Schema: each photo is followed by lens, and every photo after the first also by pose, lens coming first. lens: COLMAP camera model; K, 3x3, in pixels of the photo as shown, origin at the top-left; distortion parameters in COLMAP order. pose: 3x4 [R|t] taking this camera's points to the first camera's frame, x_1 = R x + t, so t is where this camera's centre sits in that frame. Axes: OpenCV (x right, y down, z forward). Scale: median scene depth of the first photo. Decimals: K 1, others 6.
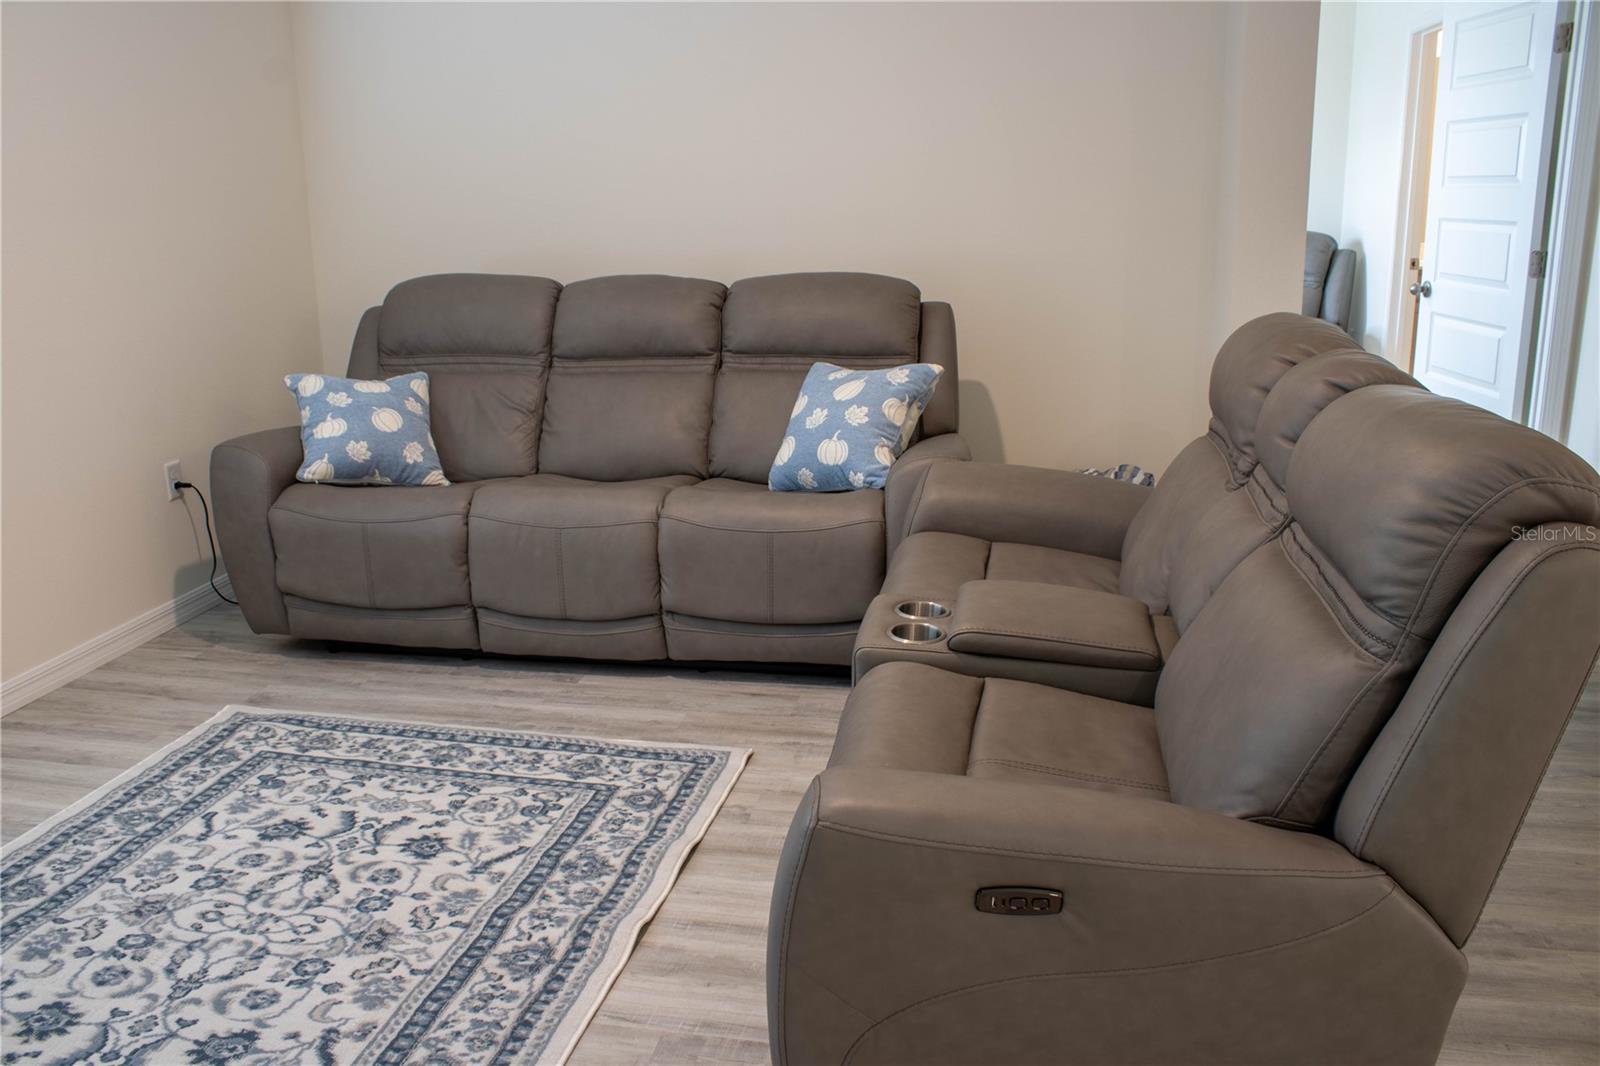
lens RADIAL K [[1323.1, 0, 800.0], [0, 1323.1, 533.0], [0, 0, 1]] dist [-0.161490, 0.127324]
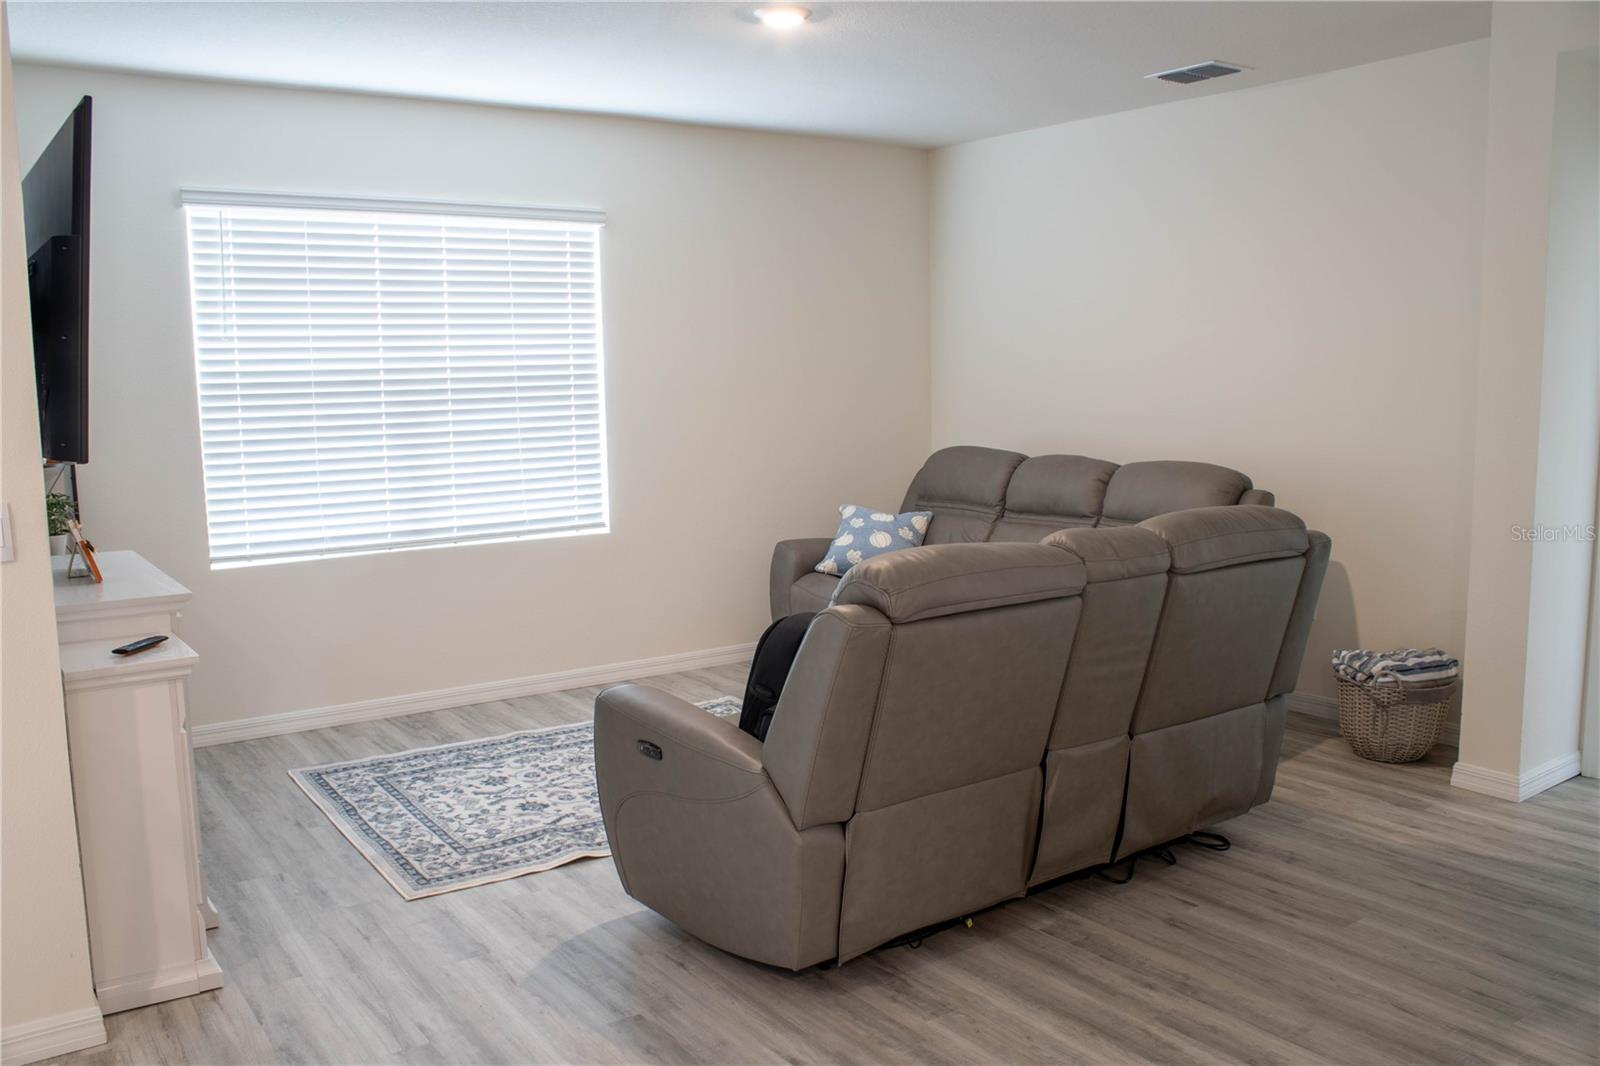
lens RADIAL K [[1323.1, 0, 800.0], [0, 1323.1, 533.0], [0, 0, 1]] dist [-0.161490, 0.127324]
pose [[0.714542, 0.090228, -0.693749, 0.896333], [-0.174951, 0.983186, -0.052322, 0.002384], [0.677364, 0.158759, 0.718314, -0.211318]]
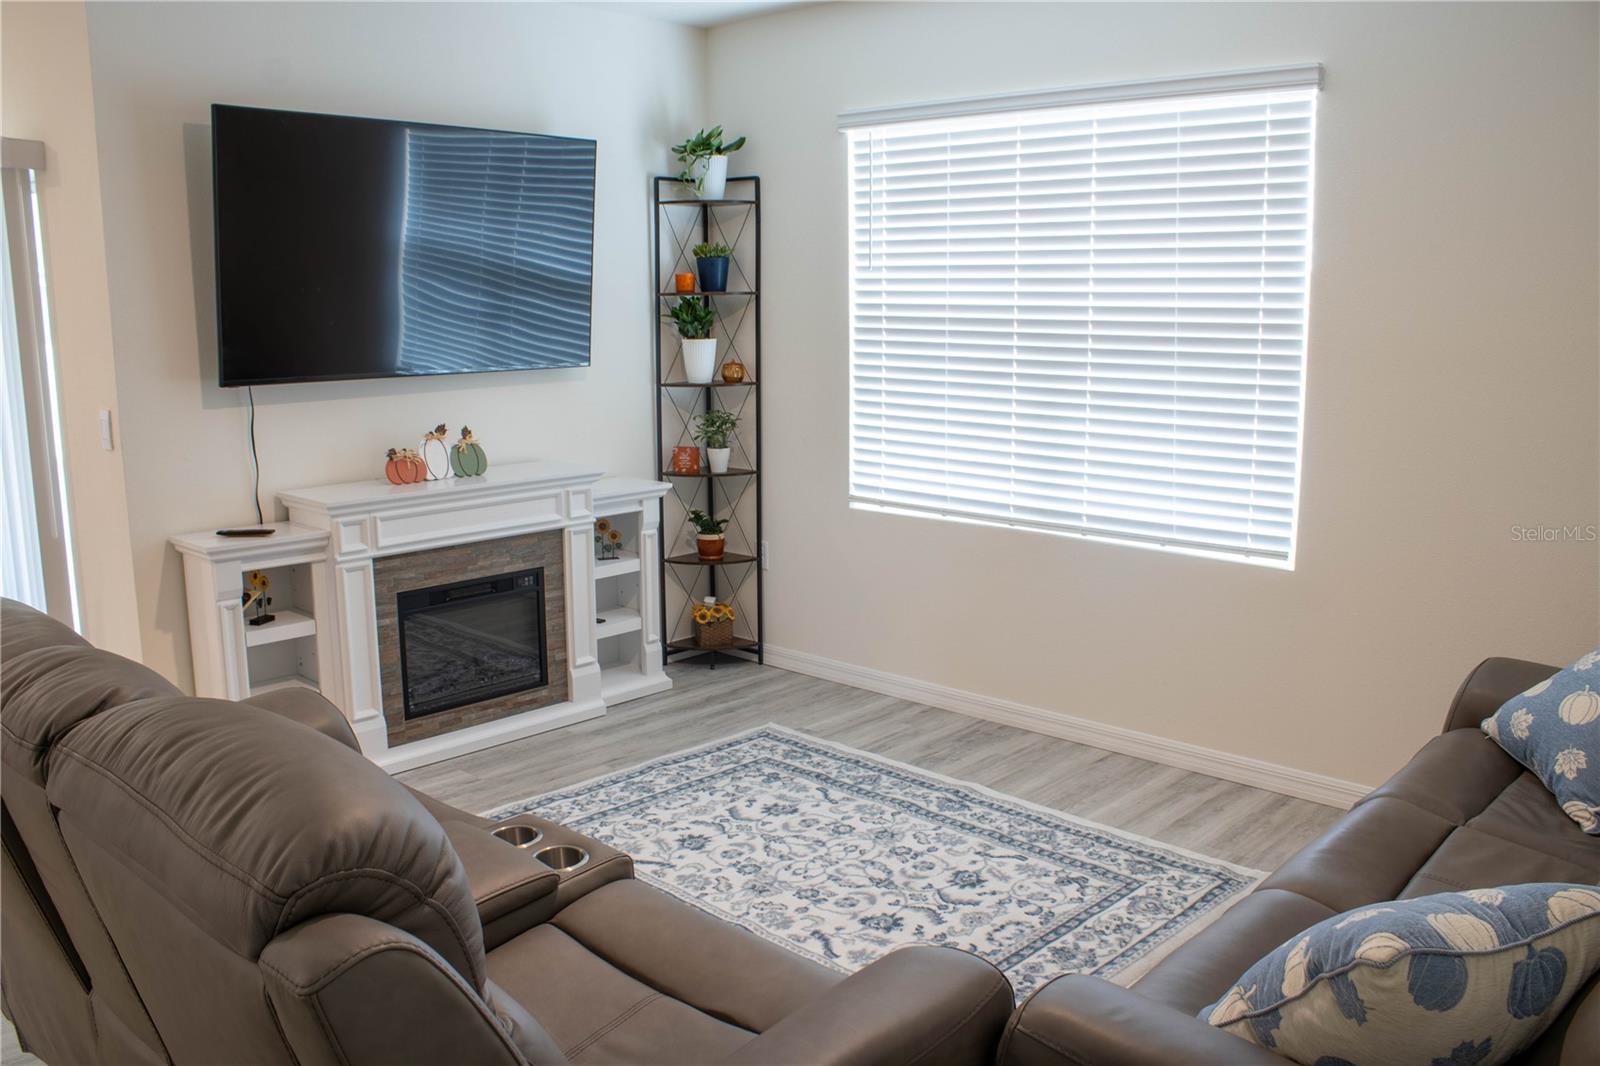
lens RADIAL K [[1323.1, 0, 800.0], [0, 1323.1, 533.0], [0, 0, 1]] dist [-0.161490, 0.127324]
pose [[-0.535008, 0.166394, -0.828299, 0.608820], [-0.206077, 0.925097, 0.318947, -0.404661], [0.819328, 0.341332, -0.460644, 1.245211]]
